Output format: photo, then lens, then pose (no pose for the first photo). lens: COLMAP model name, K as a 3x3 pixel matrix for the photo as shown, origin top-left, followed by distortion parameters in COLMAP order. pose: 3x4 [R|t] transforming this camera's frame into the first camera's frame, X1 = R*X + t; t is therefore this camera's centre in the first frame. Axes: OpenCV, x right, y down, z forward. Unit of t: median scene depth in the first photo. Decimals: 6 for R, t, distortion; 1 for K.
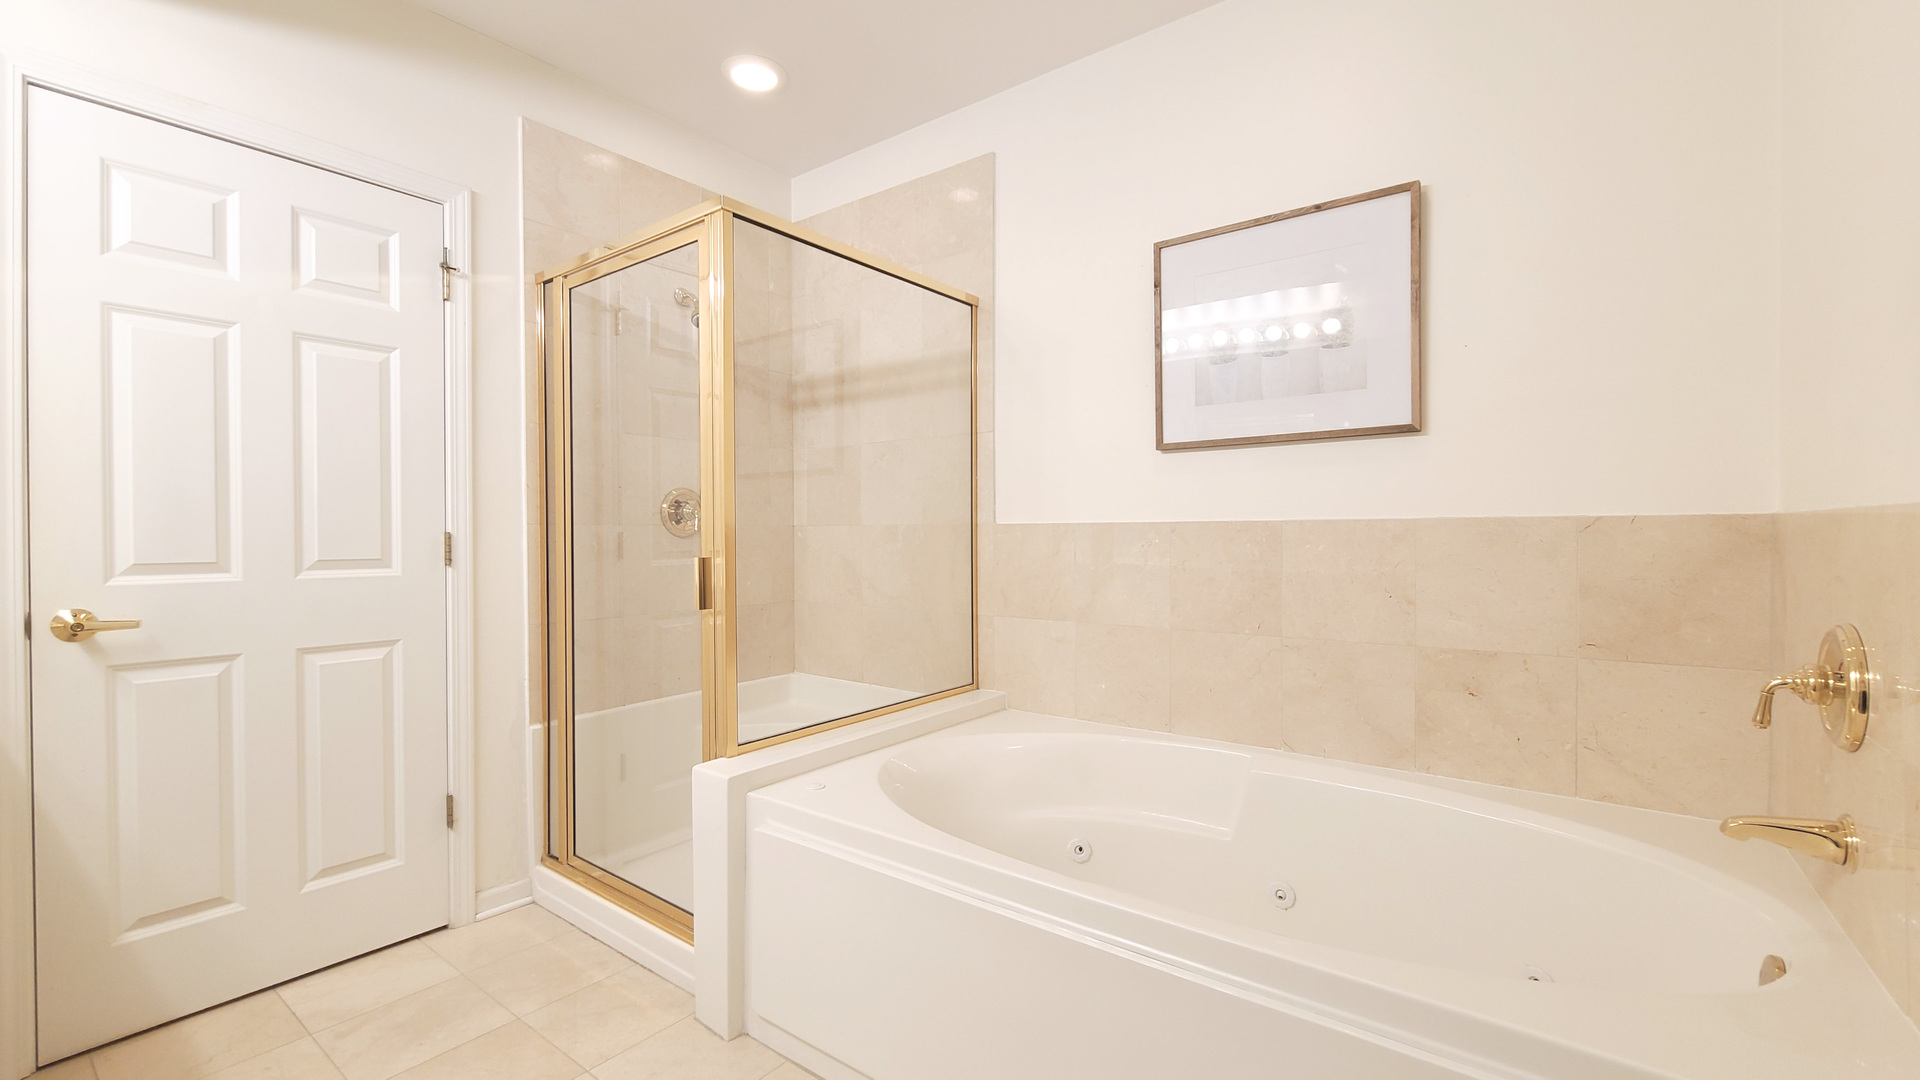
lens RADIAL K [[789.1, 0, 964.9], [0, 789.1, 542.7], [0, 0, 1]] dist [-0.003276, -0.000141]
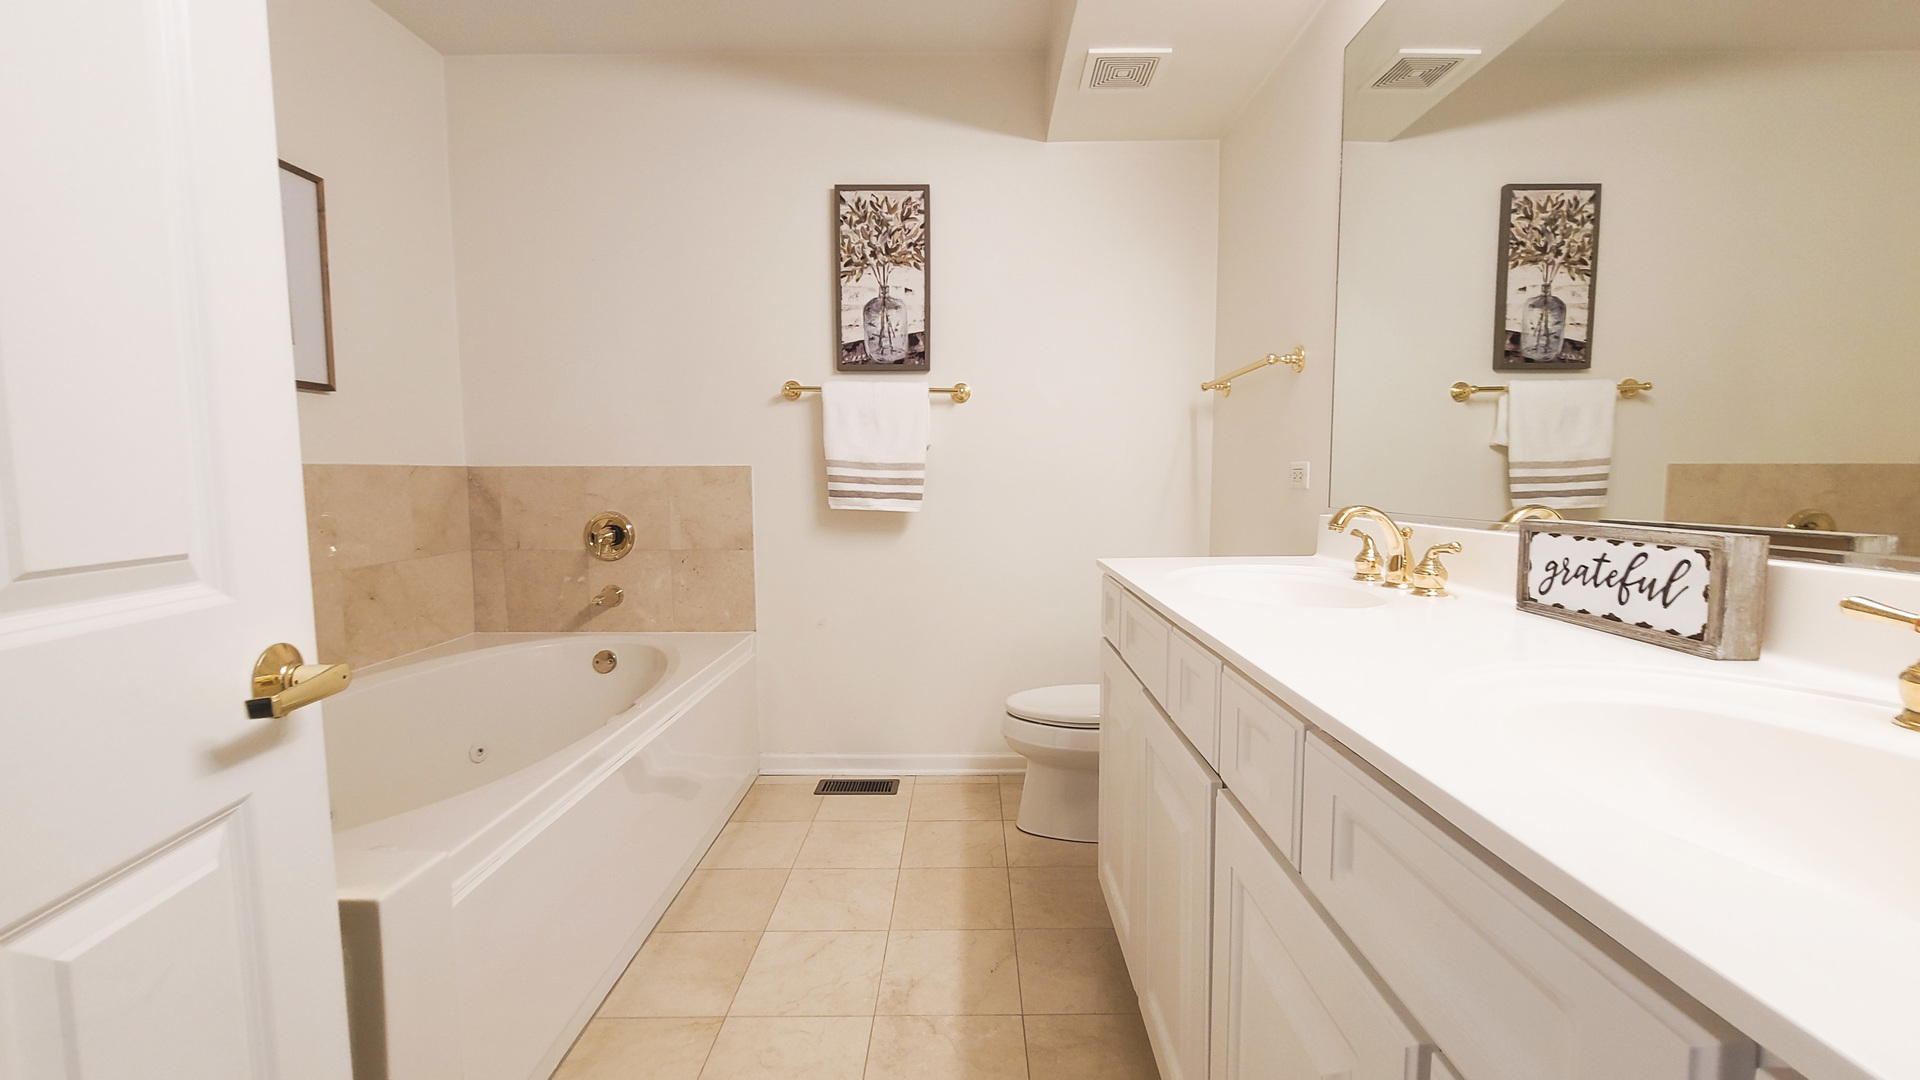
lens RADIAL K [[789.1, 0, 962.4], [0, 789.1, 536.2], [0, 0, 1]] dist [-0.003276, -0.000141]
pose [[-0.584988, -0.059939, 0.808824, -0.998417], [0.015504, 0.996257, 0.085042, -0.008820], [-0.810894, 0.062289, -0.581869, 0.960920]]
